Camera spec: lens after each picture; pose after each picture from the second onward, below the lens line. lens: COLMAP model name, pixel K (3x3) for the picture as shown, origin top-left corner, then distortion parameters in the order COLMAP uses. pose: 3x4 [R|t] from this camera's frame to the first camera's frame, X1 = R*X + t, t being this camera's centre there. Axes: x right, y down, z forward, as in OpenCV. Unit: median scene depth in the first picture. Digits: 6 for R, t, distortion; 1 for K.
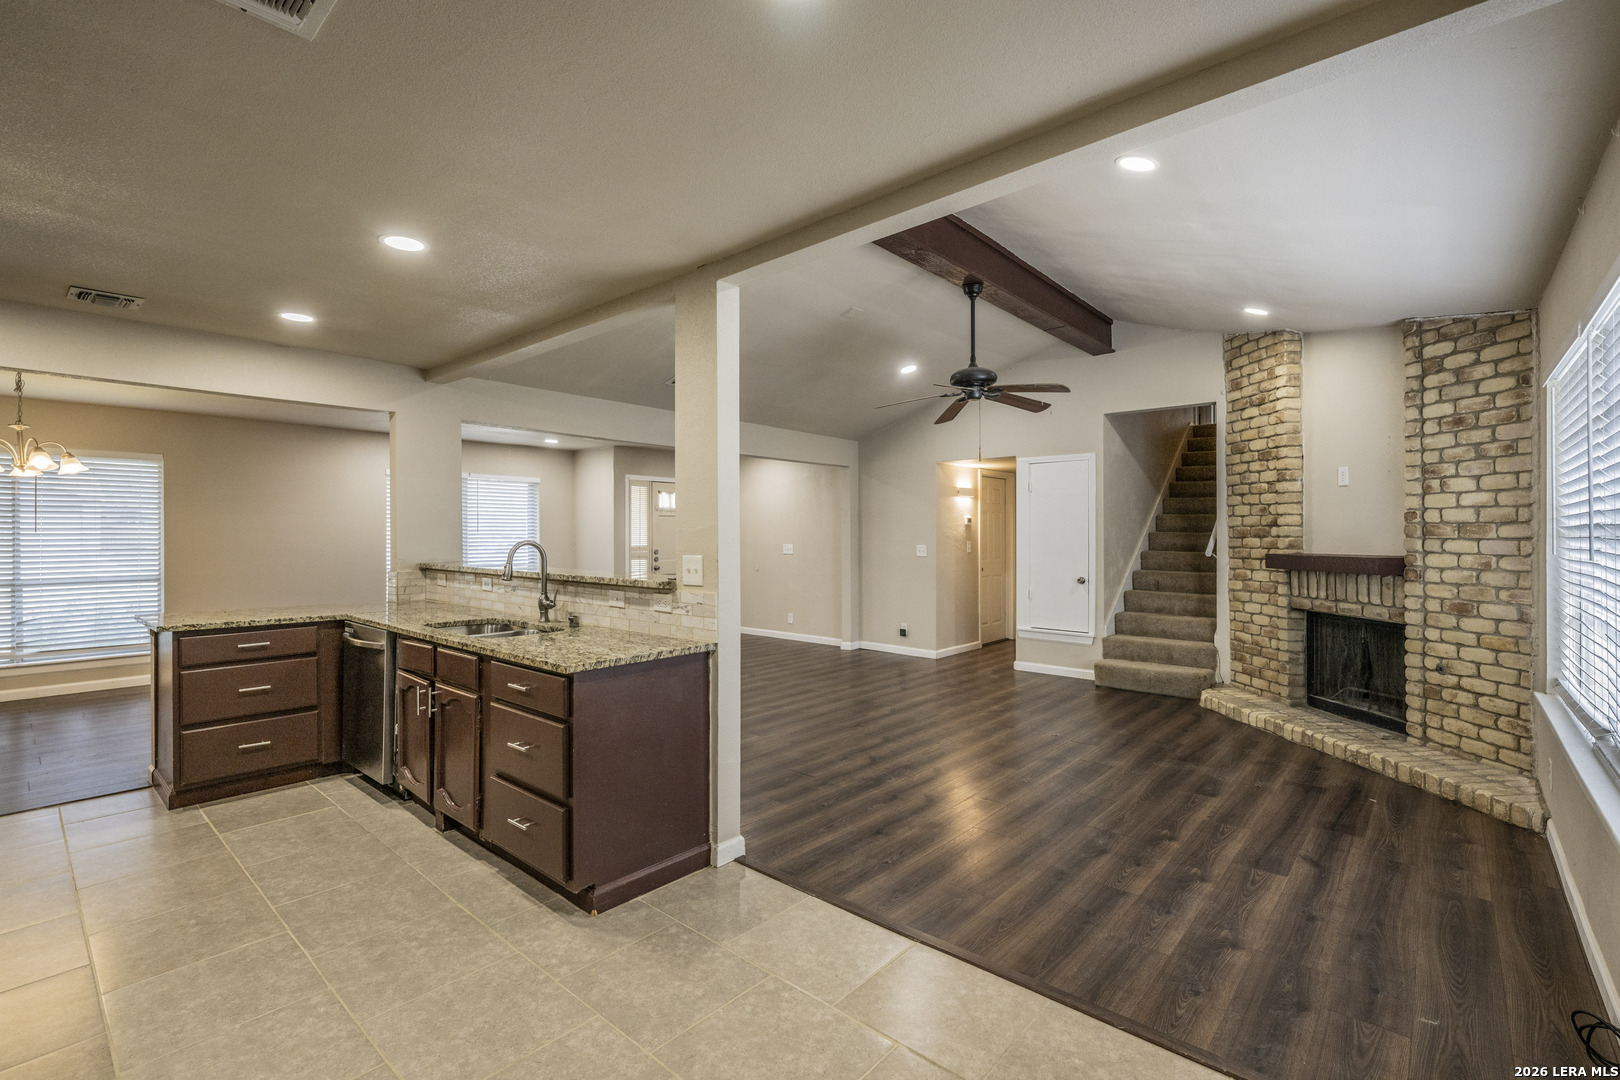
lens RADIAL K [[710.9, 0, 803.2], [0, 710.9, 540.5], [0, 0, 1]] dist [0.001543, -0.000214]
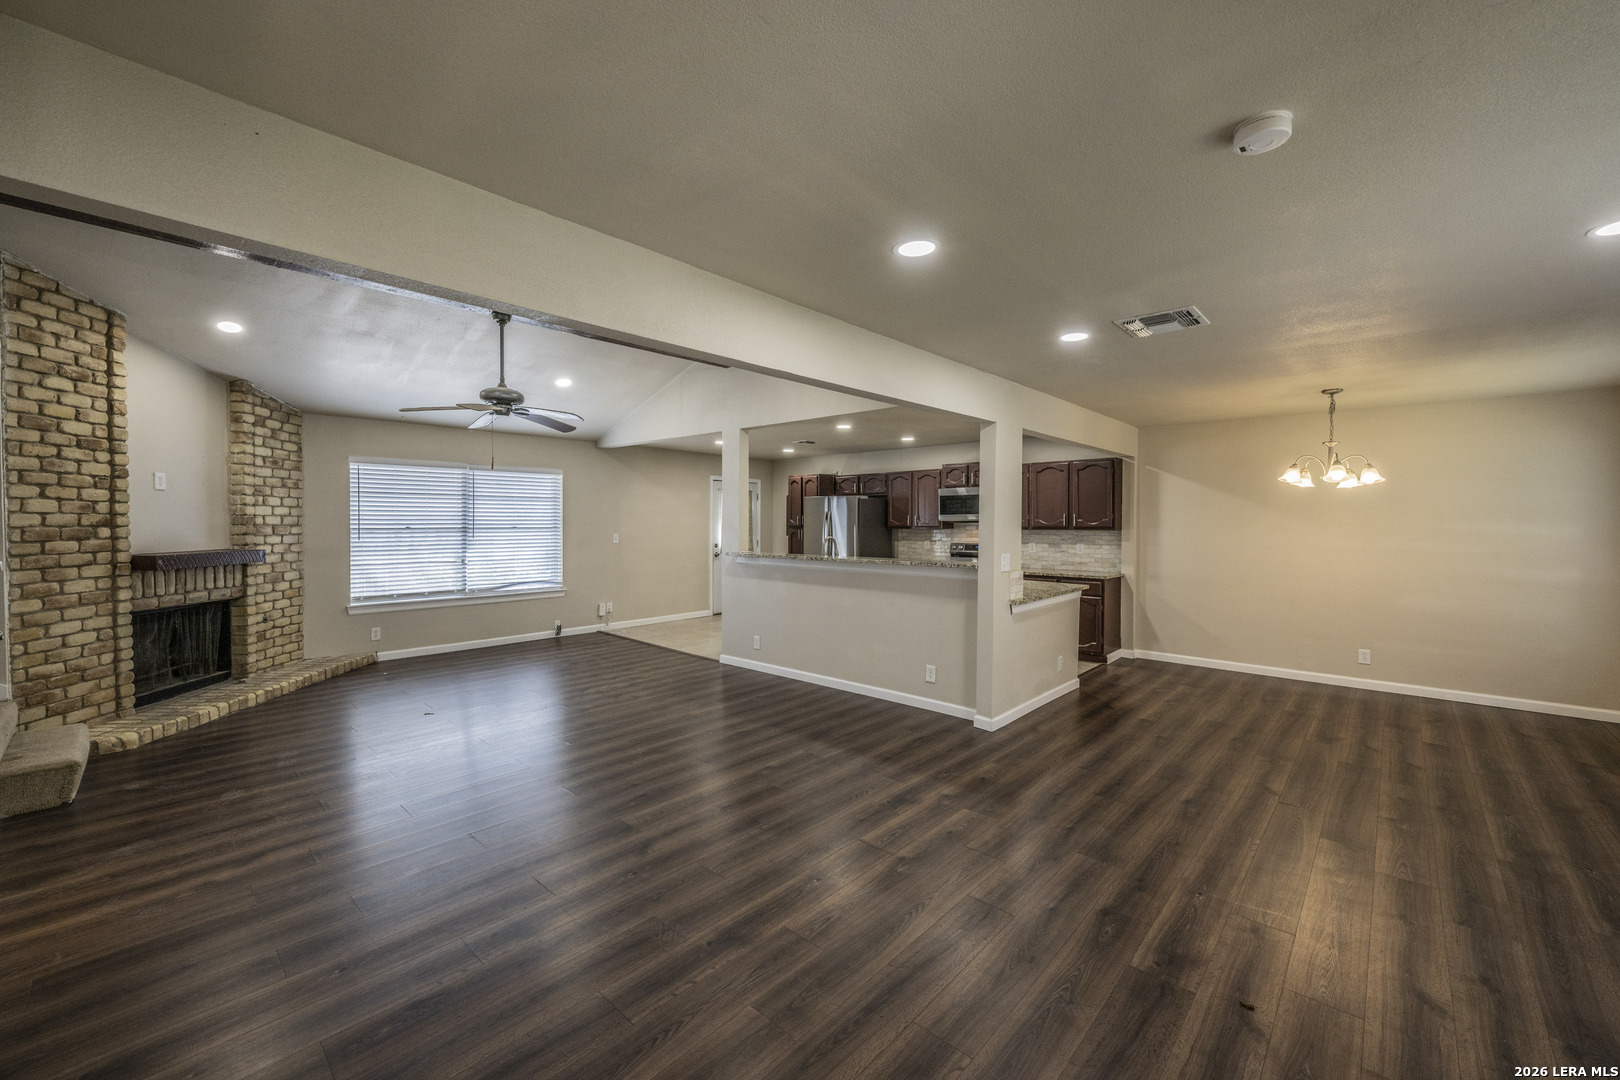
lens RADIAL K [[651.3, 0, 802.3], [0, 651.3, 541.6], [0, 0, 1]] dist [-0.004598, 0.002713]
pose [[-0.999660, -0.005331, 0.025542, -0.315541], [-0.004310, 0.999196, 0.039872, -0.051165], [-0.025734, 0.039748, -0.998878, 2.445672]]
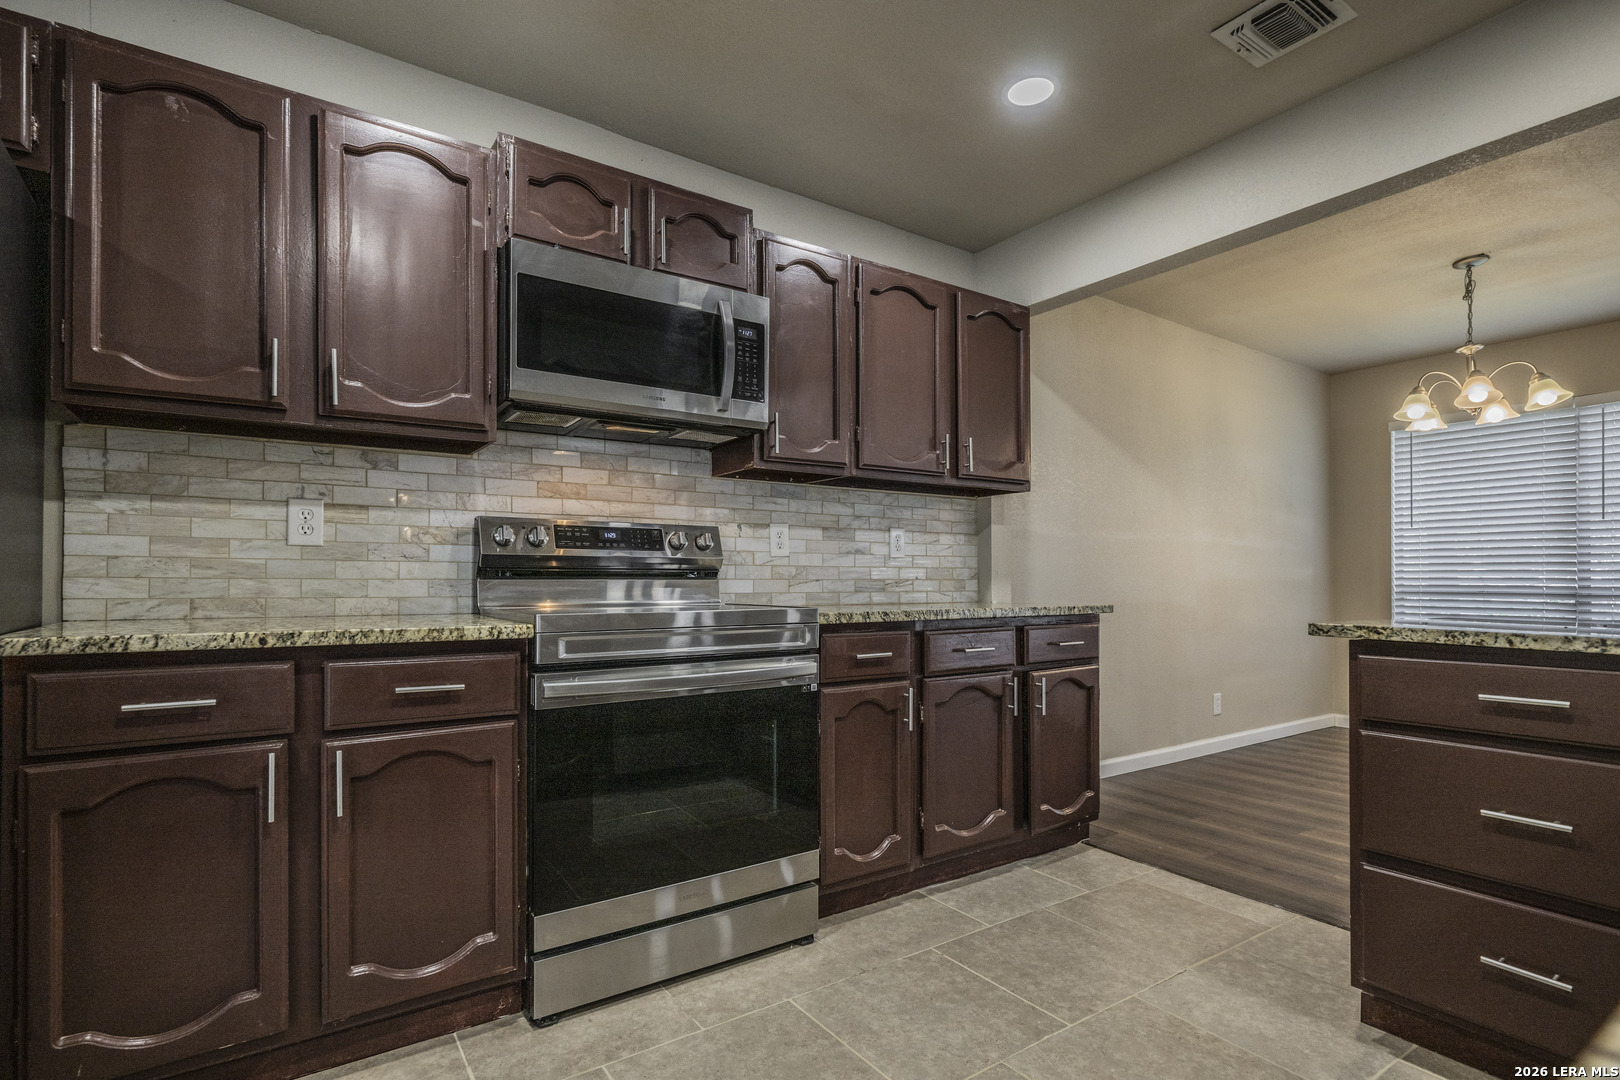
lens RADIAL K [[781.6, 0, 823.7], [0, 781.6, 569.7], [0, 0, 1]] dist [0.000405, -0.000067]
pose [[-0.241515, -0.015039, -0.970281, -0.263883], [-0.010735, 0.999860, -0.012826, 0.079062], [0.970338, 0.007319, -0.241642, 0.682234]]
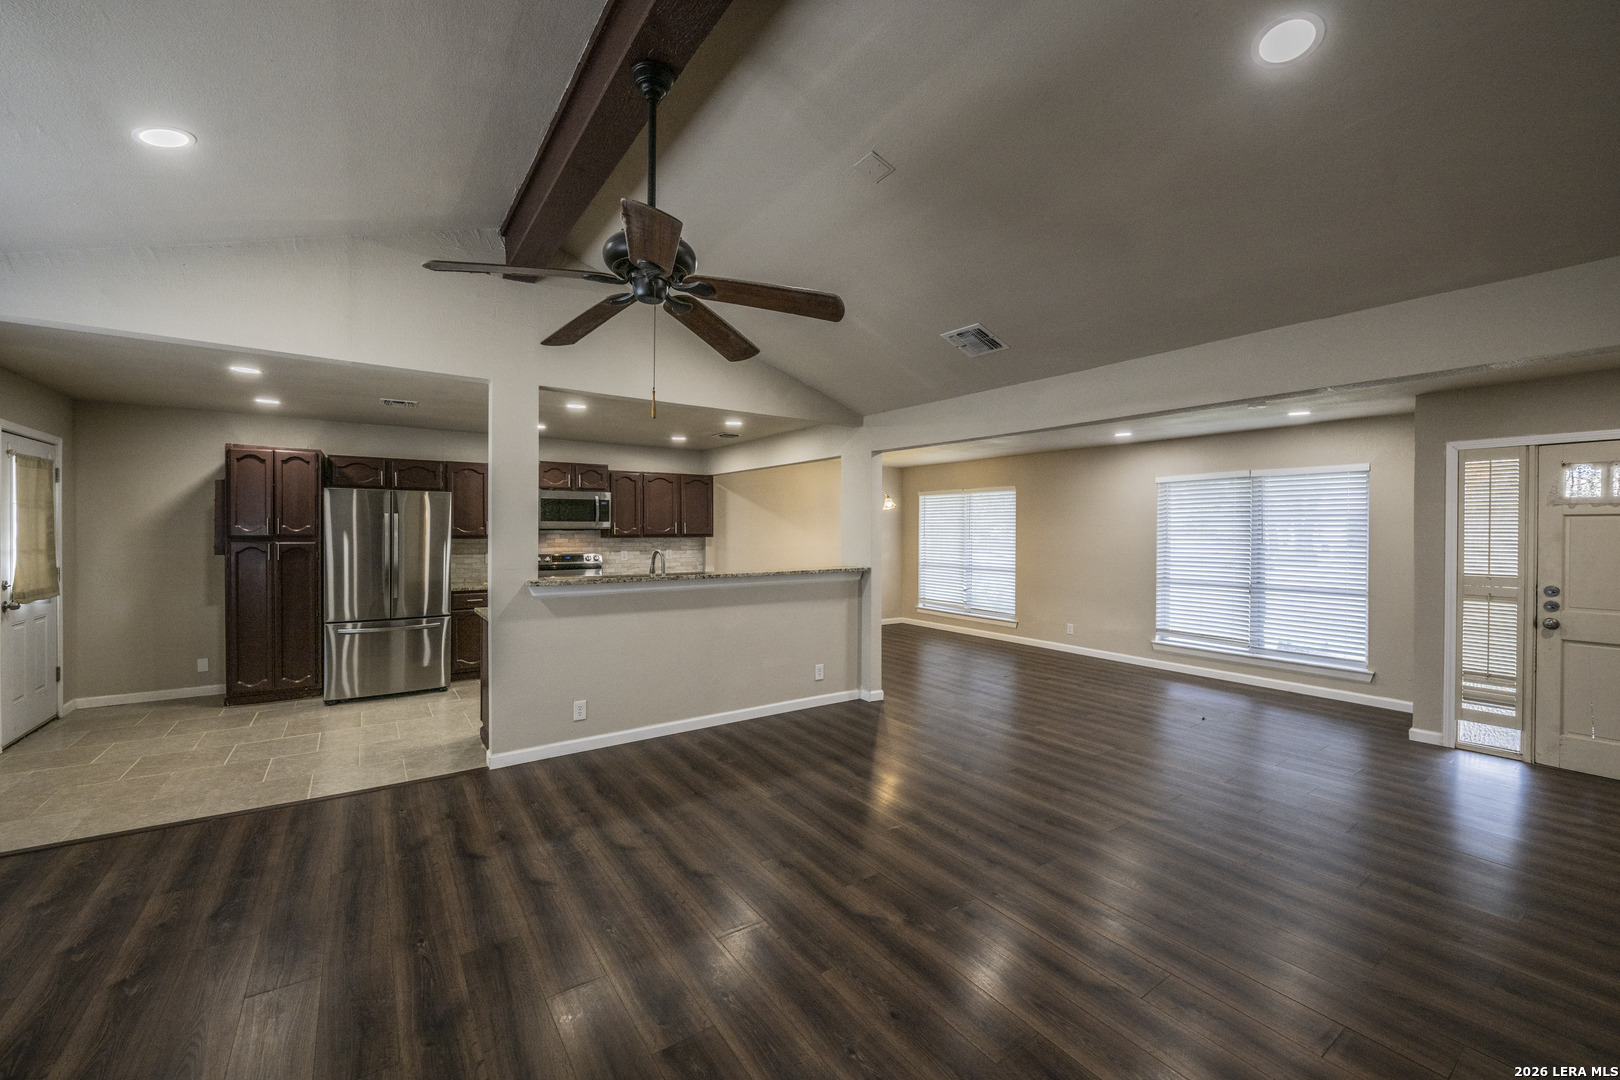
lens RADIAL K [[651.3, 0, 813.4], [0, 651.3, 526.3], [0, 0, 1]] dist [-0.004598, 0.002713]
pose [[-0.233577, -0.007182, -0.972312, 0.805310], [-0.013849, 0.999896, -0.004059, -0.045091], [0.972240, 0.012517, -0.233652, 1.477560]]
